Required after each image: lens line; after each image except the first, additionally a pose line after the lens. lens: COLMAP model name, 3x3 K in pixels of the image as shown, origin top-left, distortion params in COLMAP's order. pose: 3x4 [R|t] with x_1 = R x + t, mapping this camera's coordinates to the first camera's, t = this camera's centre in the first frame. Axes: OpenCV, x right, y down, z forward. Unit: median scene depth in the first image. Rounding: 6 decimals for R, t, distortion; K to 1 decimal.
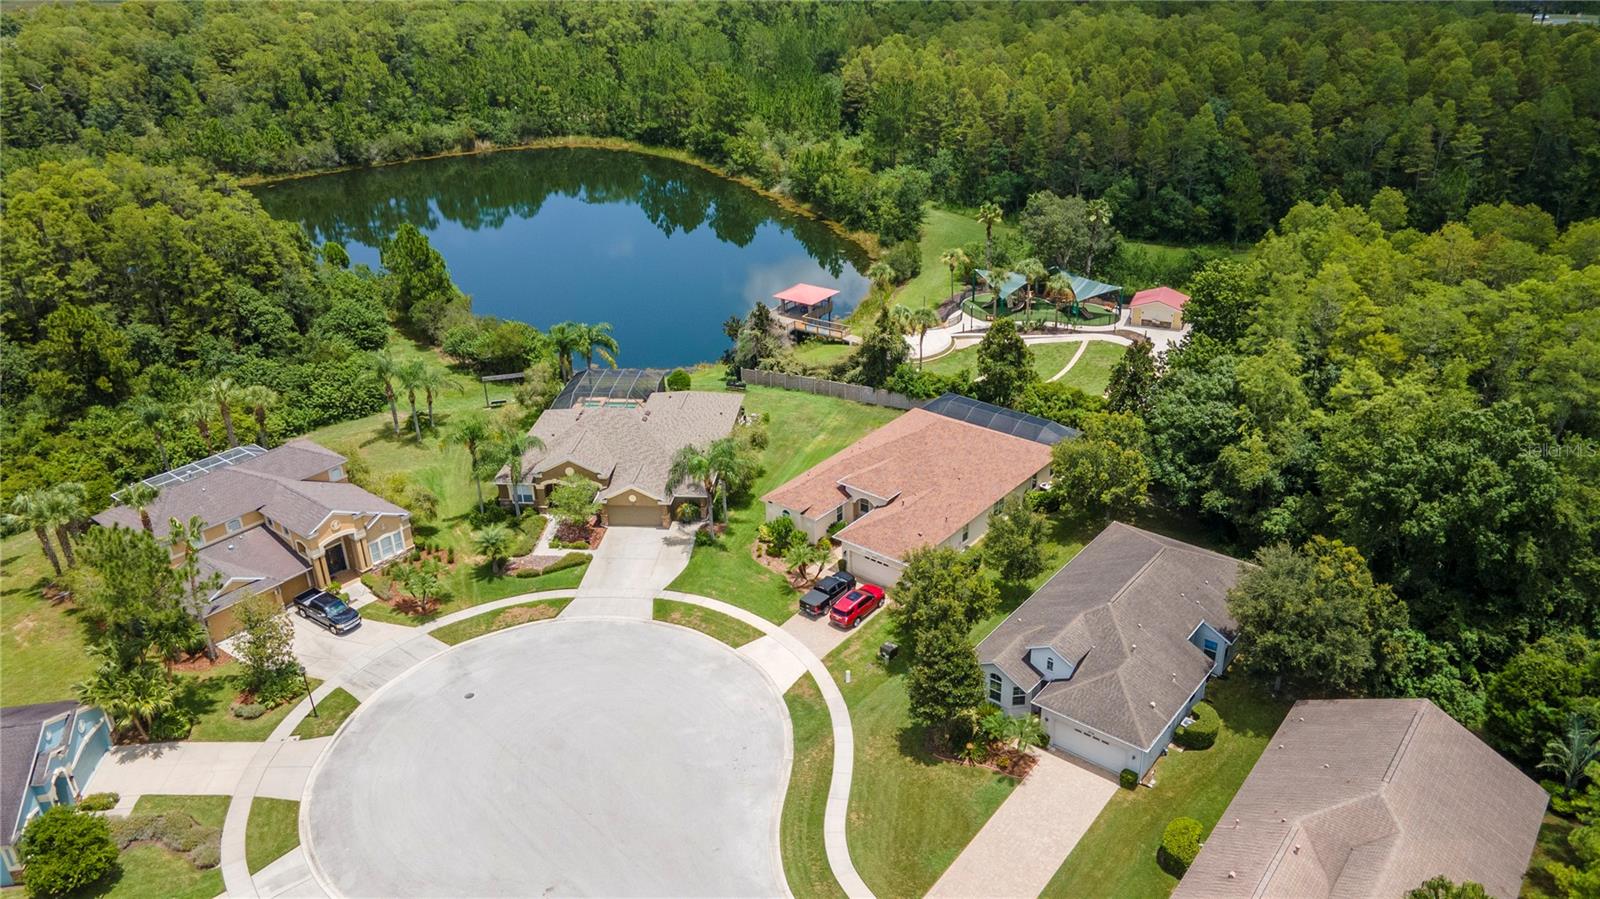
lens RADIAL K [[1187.7, 0, 799.6], [0, 1187.7, 451.3], [0, 0, 1]] dist [0.062042, -0.004836]
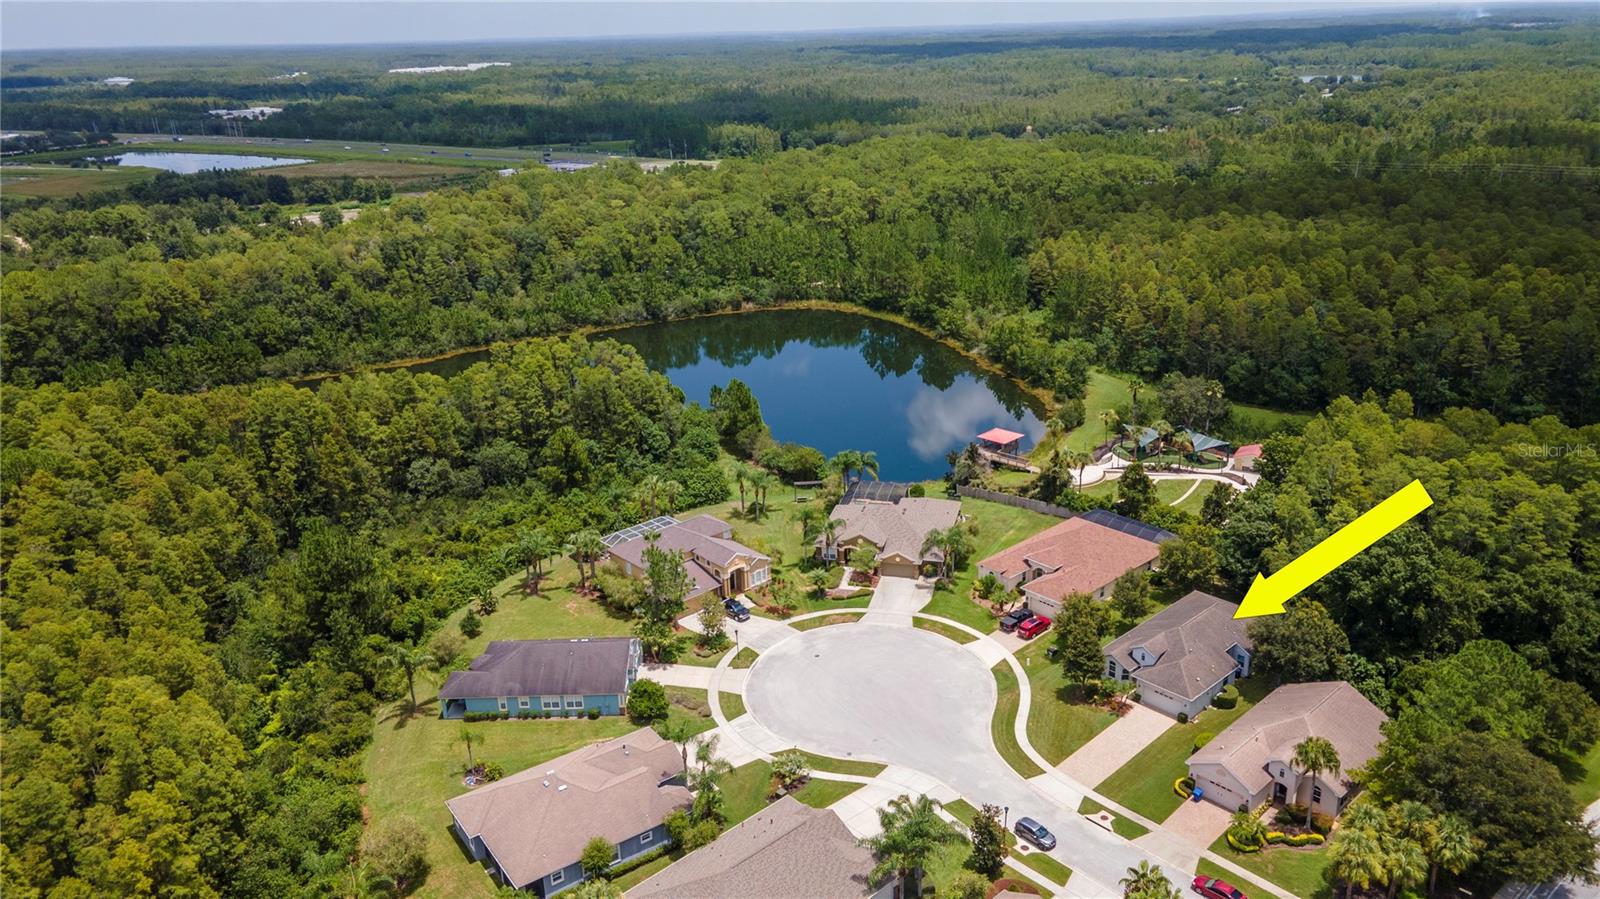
lens RADIAL K [[1187.7, 0, 806.4], [0, 1187.7, 455.7], [0, 0, 1]] dist [0.062042, -0.004836]
pose [[0.990005, 0.049506, -0.132057, -0.043169], [-0.061699, 0.994039, -0.089893, 0.041672], [0.126820, 0.097142, 0.987158, -0.533565]]
